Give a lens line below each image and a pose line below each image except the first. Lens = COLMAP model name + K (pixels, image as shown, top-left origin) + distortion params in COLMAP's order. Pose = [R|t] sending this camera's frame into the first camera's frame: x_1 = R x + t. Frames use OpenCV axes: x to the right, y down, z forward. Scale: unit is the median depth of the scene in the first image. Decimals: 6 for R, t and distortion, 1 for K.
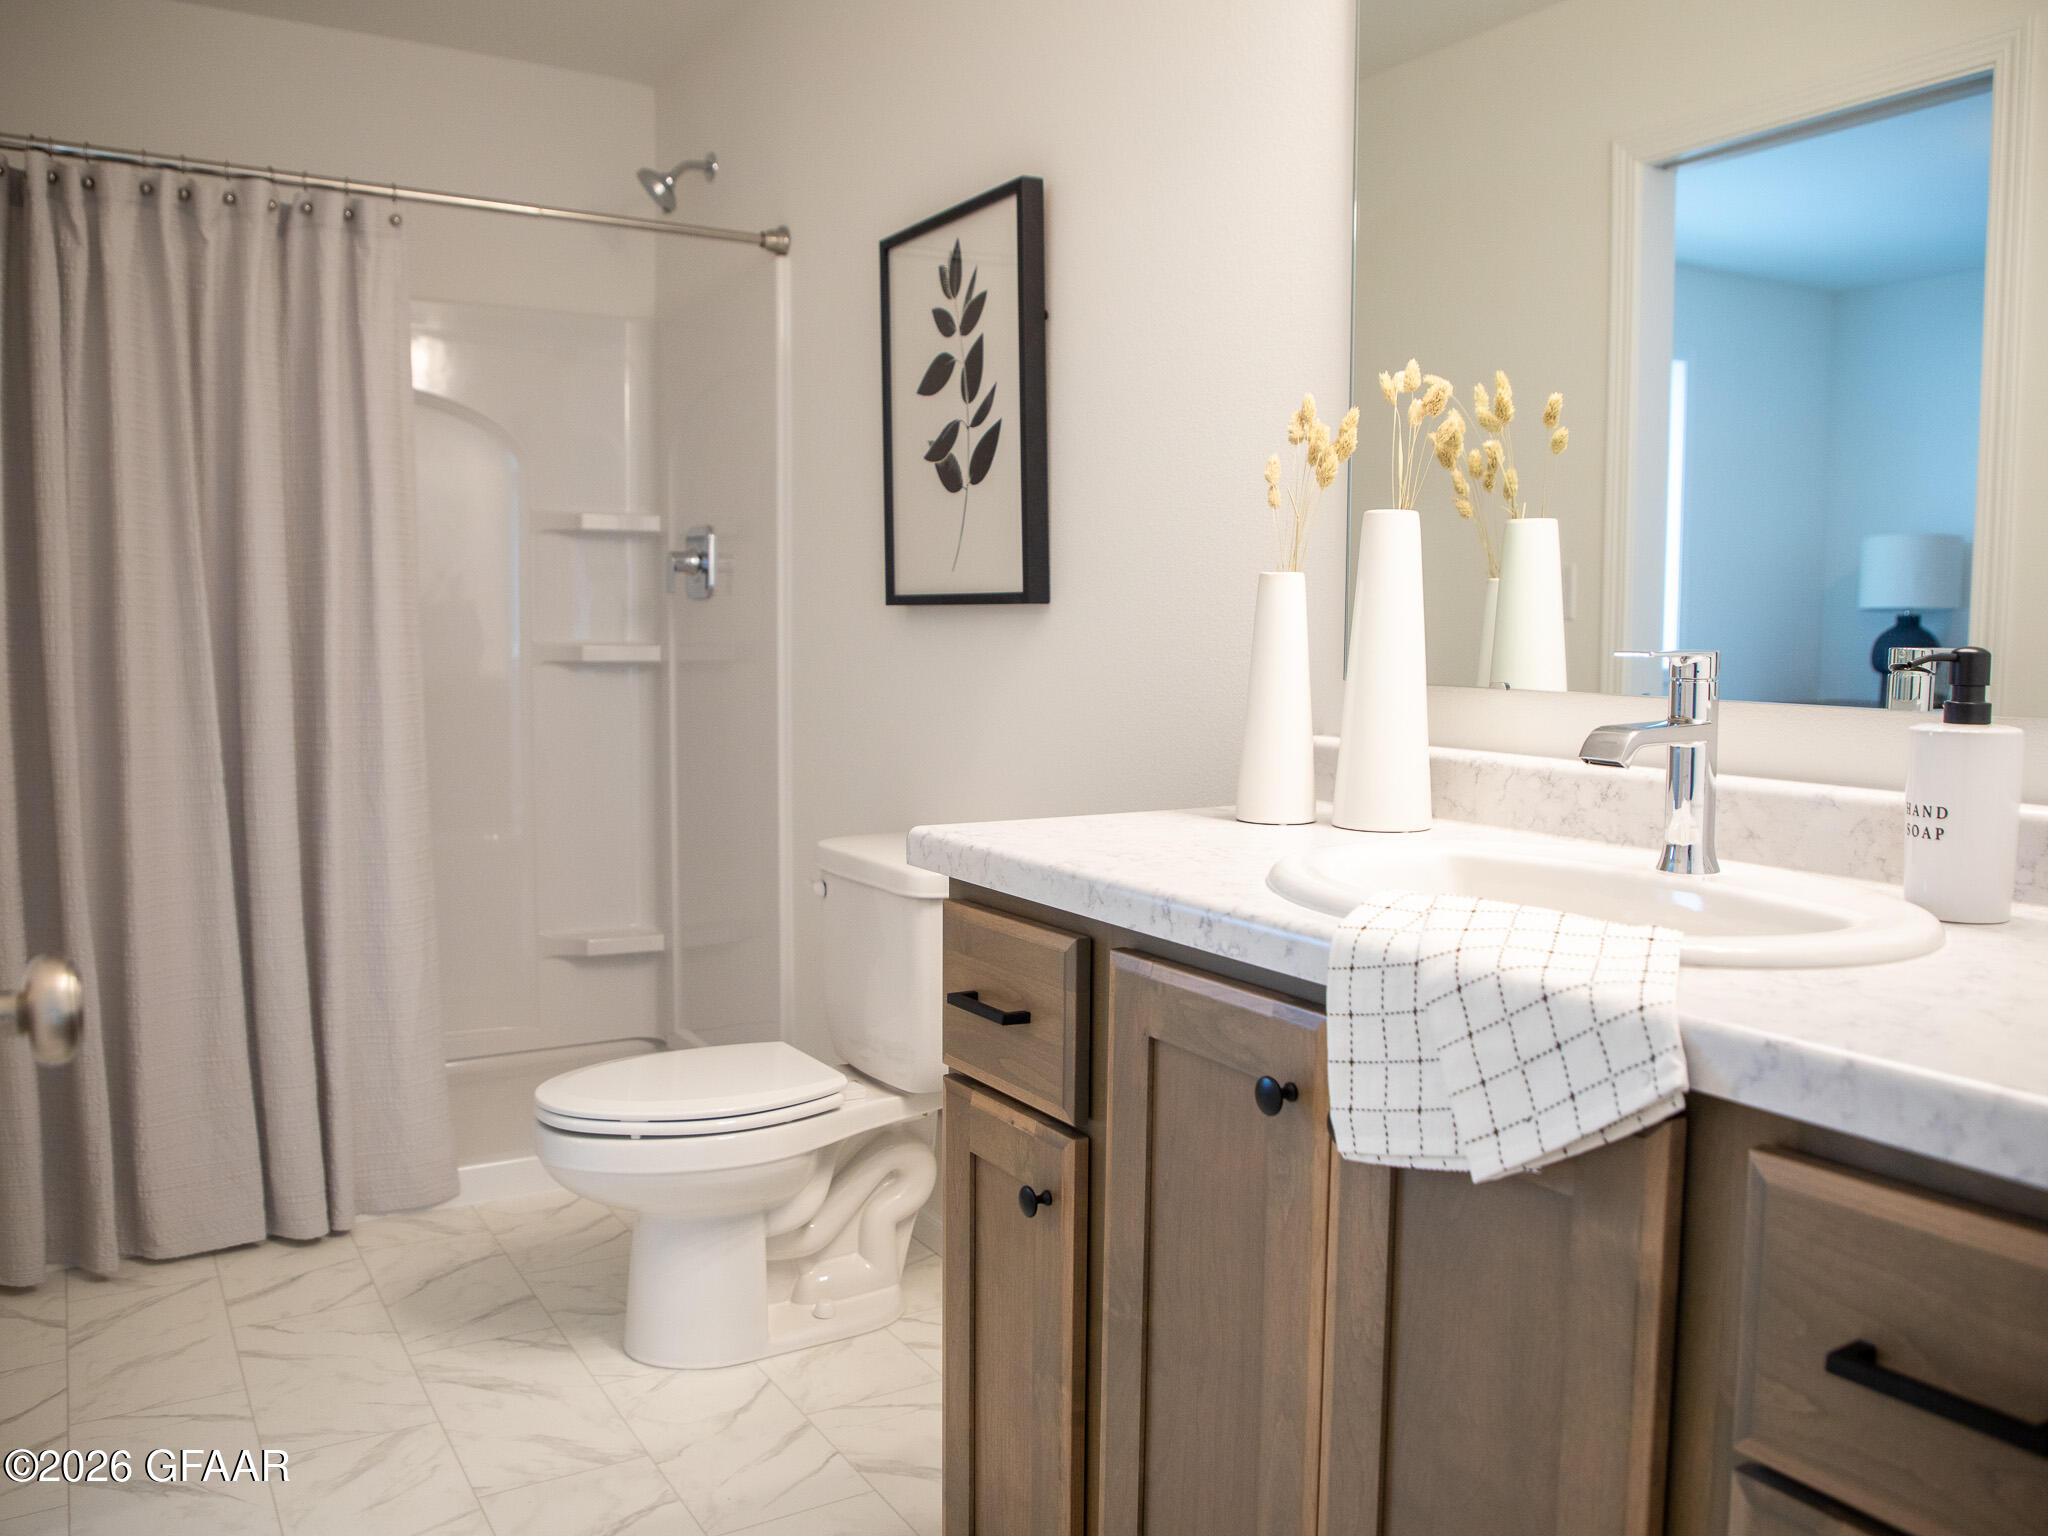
lens RADIAL K [[1603.4, 0, 1023.0], [0, 1603.4, 768.8], [0, 0, 1]] dist [-0.046281, -0.001892]
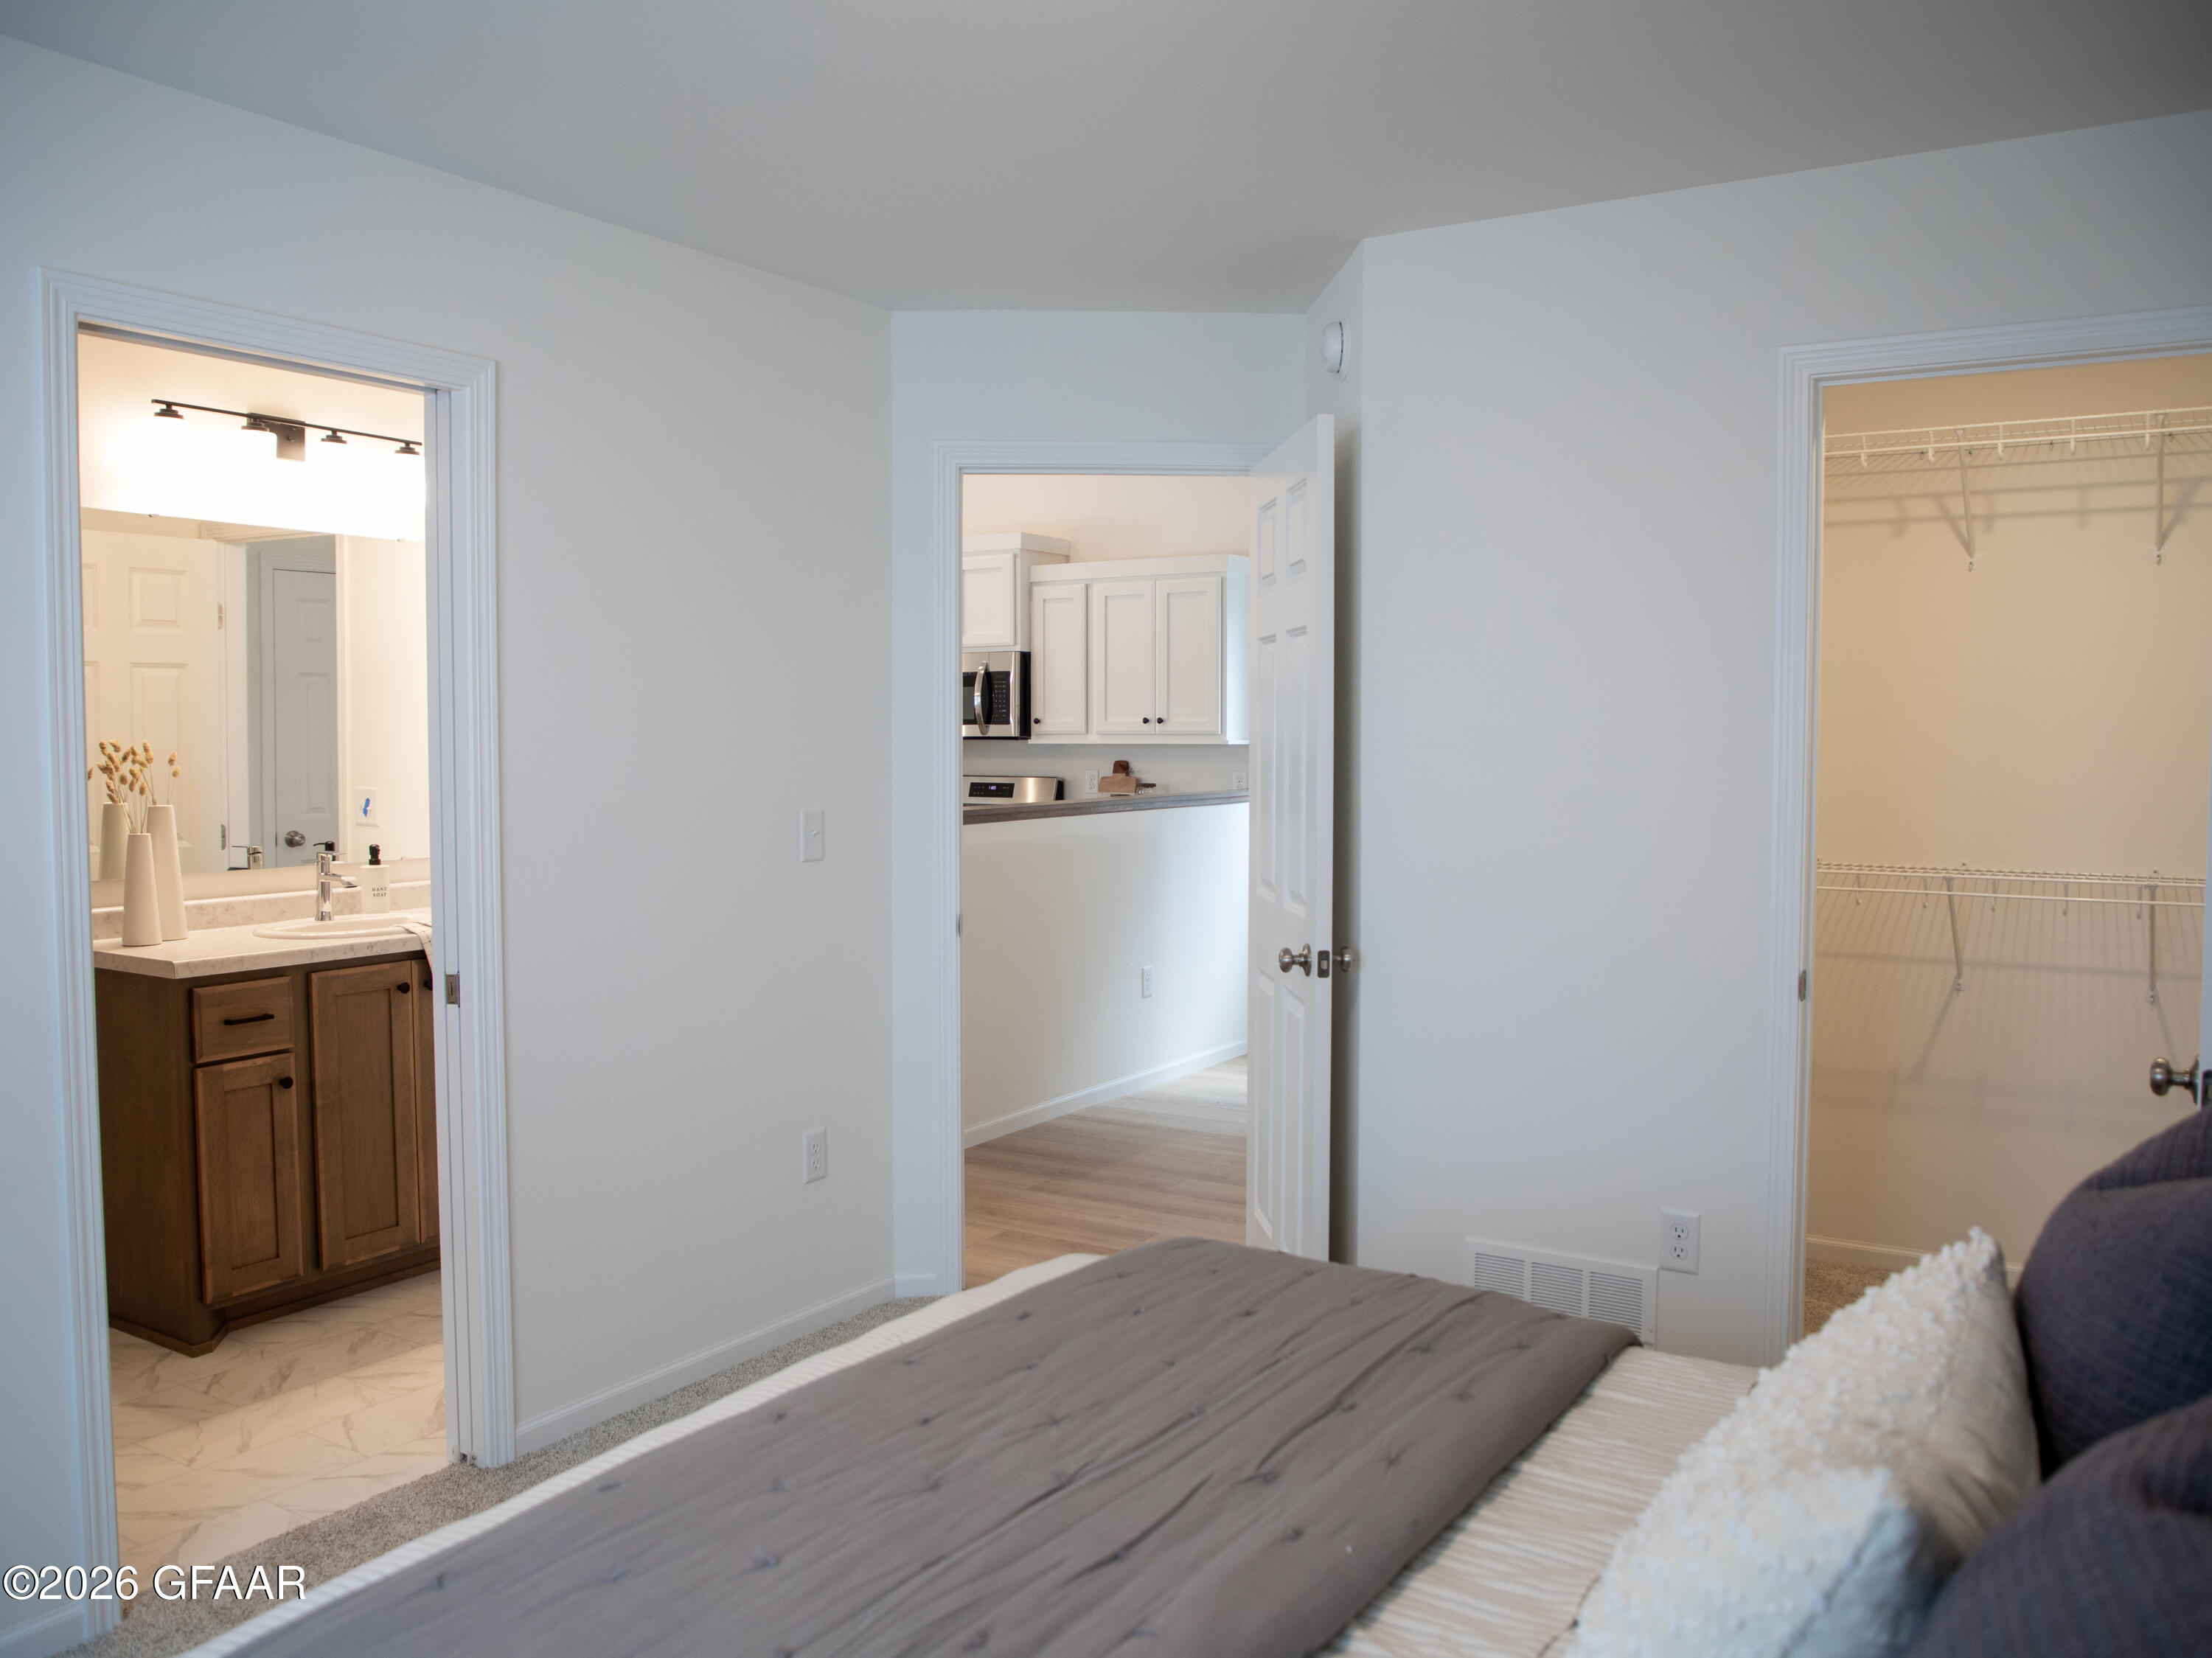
lens RADIAL K [[1731.6, 0, 1104.8], [0, 1731.6, 830.0], [0, 0, 1]] dist [-0.046281, -0.001892]
pose [[-0.440965, -0.047675, 0.896257, -3.111428], [0.076716, 0.992932, 0.090562, -0.286998], [-0.894240, 0.108692, -0.434191, 1.020809]]
